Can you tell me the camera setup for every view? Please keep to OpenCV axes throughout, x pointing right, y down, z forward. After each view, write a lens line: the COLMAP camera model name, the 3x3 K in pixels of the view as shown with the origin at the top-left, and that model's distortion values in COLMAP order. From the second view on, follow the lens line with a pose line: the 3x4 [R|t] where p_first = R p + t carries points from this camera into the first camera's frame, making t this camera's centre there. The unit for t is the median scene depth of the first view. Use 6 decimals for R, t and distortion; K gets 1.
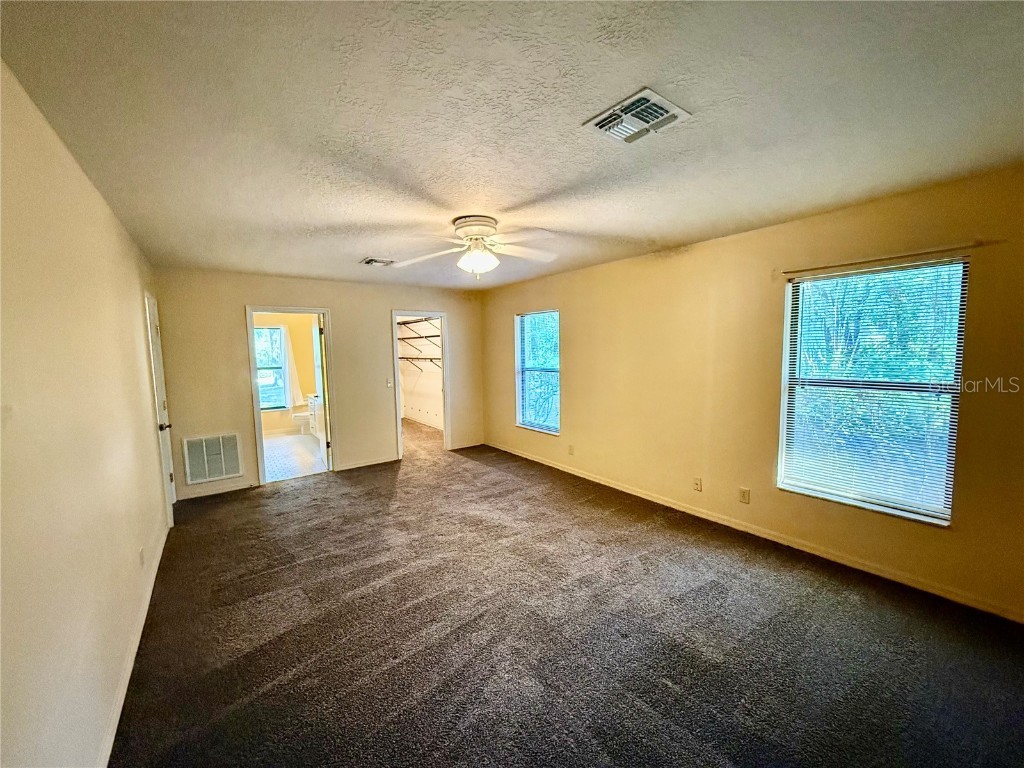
lens RADIAL K [[407.1, 0, 512.0], [0, 407.1, 384.0], [0, 0, 1]] dist [-0.000319, -0.000014]
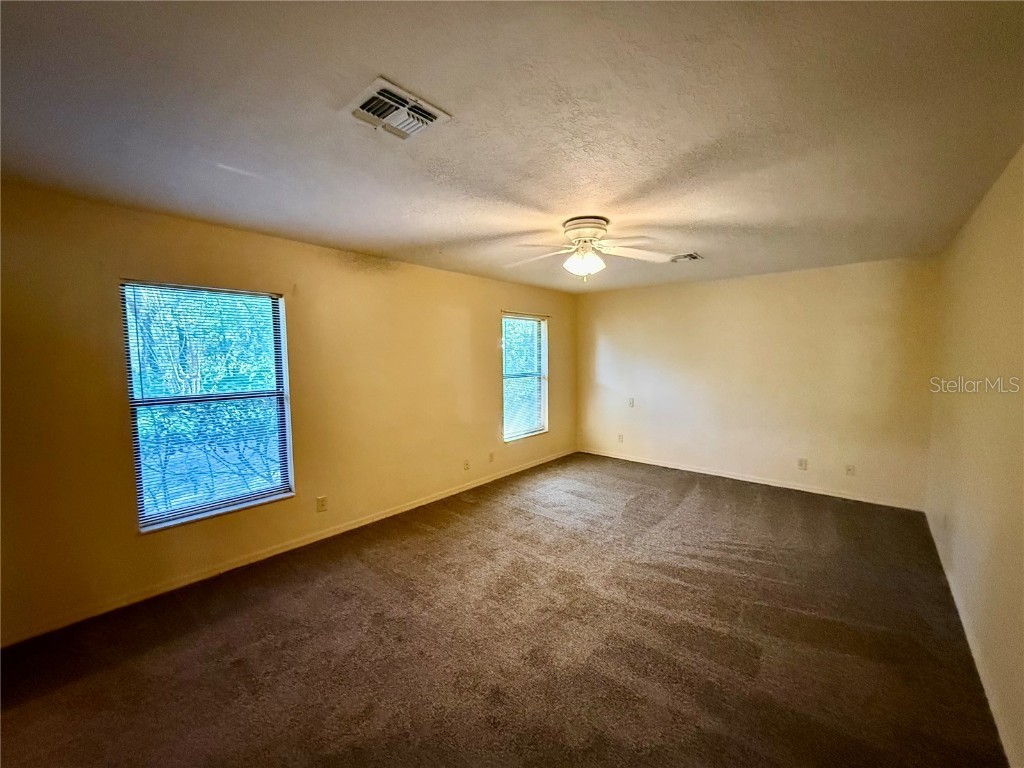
lens RADIAL K [[412.9, 0, 513.0], [0, 412.9, 393.0], [0, 0, 1]] dist [0.001378, 0.000038]
pose [[-0.222308, -0.074123, 0.972155, -0.830206], [0.097797, 0.990382, 0.097876, -0.086044], [-0.970059, 0.116832, -0.212921, 1.150760]]
